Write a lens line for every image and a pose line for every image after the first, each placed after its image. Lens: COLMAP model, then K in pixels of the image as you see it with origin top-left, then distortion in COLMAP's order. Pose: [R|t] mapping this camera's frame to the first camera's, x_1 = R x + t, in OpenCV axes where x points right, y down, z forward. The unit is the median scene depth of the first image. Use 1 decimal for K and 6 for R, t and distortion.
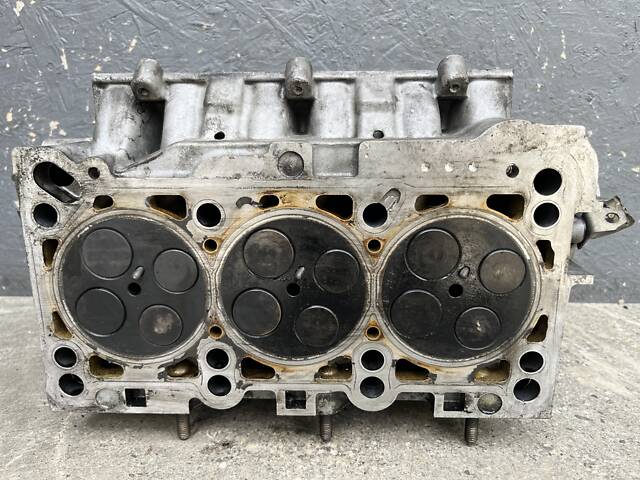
lens RADIAL K [[500.1, 0, 318.1], [0, 500.1, 240.6], [0, 0, 1]] dist [0.066262, -0.131117]
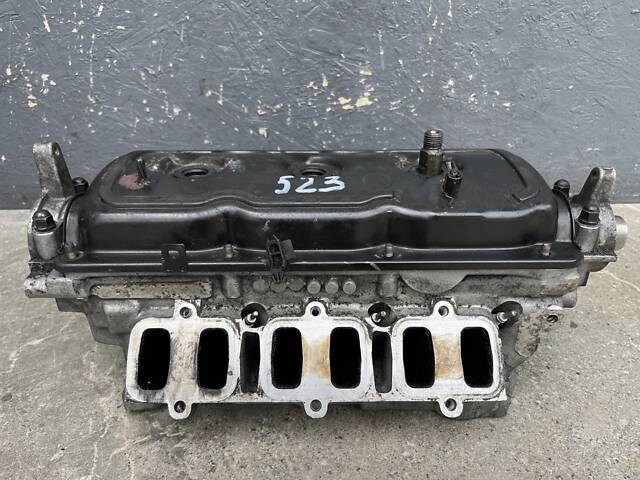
lens RADIAL K [[490.9, 0, 320.0], [0, 490.9, 240.0], [0, 0, 1]] dist [0.068138, -0.116936]
pose [[0.999643, -0.023377, 0.012970, 0.137028], [0.019325, 0.967100, 0.253663, -0.143235], [-0.018473, -0.253322, 0.967206, -0.314796]]
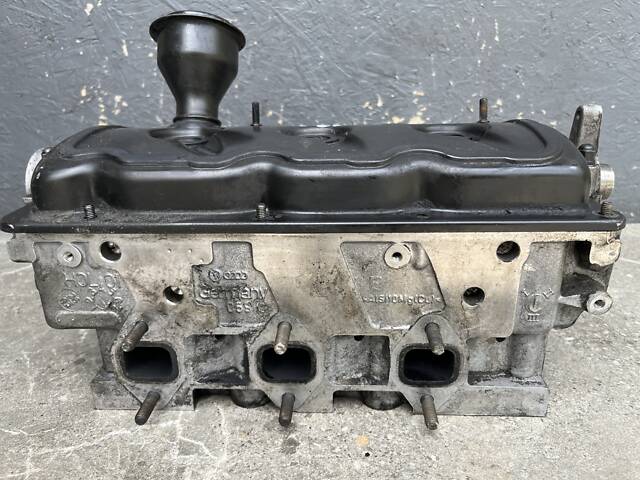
lens RADIAL K [[495.1, 0, 323.5], [0, 495.1, 241.3], [0, 0, 1]] dist [0.058359, -0.112632]
pose [[0.999759, -0.021314, 0.005191, 0.005072], [0.020958, 0.997918, 0.060994, 0.082492], [-0.006480, -0.060871, 0.998125, -0.359867]]
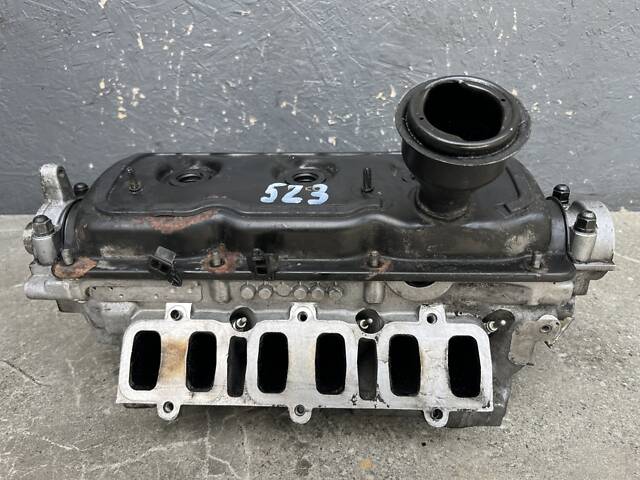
lens RADIAL K [[494.2, 0, 316.8], [0, 494.2, 238.6], [0, 0, 1]] dist [0.054287, -0.108289]
pose [[0.999055, -0.015325, -0.040668, 0.014772], [0.022849, 0.981215, 0.191558, -0.087035], [0.036969, -0.192306, 0.980638, -0.395512]]
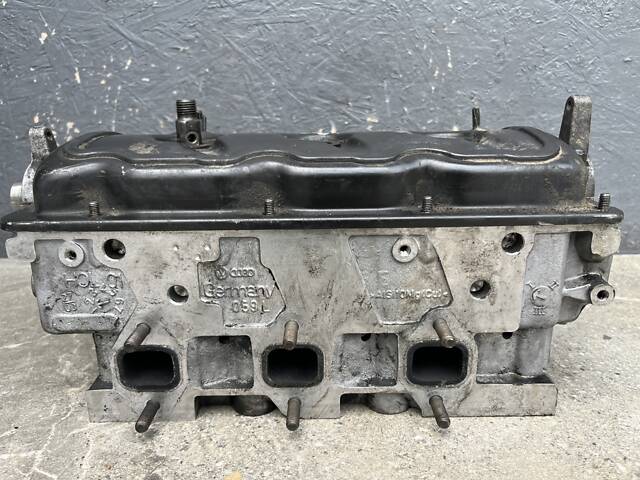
lens RADIAL K [[495.1, 0, 323.5], [0, 495.1, 241.3], [0, 0, 1]] dist [0.058359, -0.112632]
pose [[0.999774, -0.016053, -0.013939, 0.162761], [0.015699, 0.999562, -0.025099, 0.125025], [0.014336, 0.024875, 0.999588, -0.307926]]
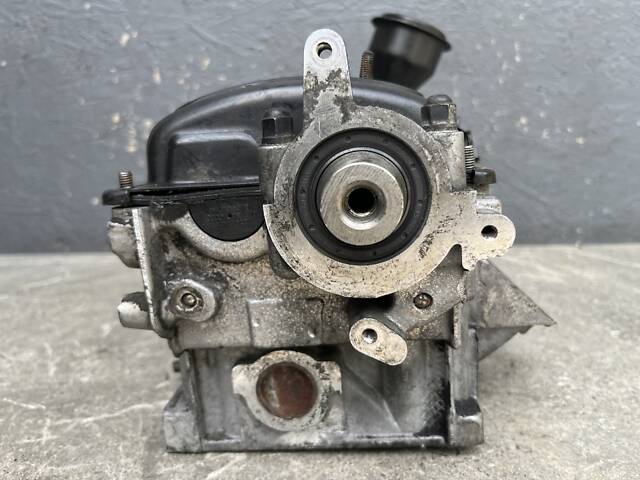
lens RADIAL K [[501.2, 0, 320.2], [0, 501.2, 241.7], [0, 0, 1]] dist [0.063306, -0.134347]
pose [[0.998974, -0.026704, -0.036586, -0.012919], [0.024146, 0.997349, -0.068644, 0.208772], [0.038322, 0.067691, 0.996970, -0.354292]]
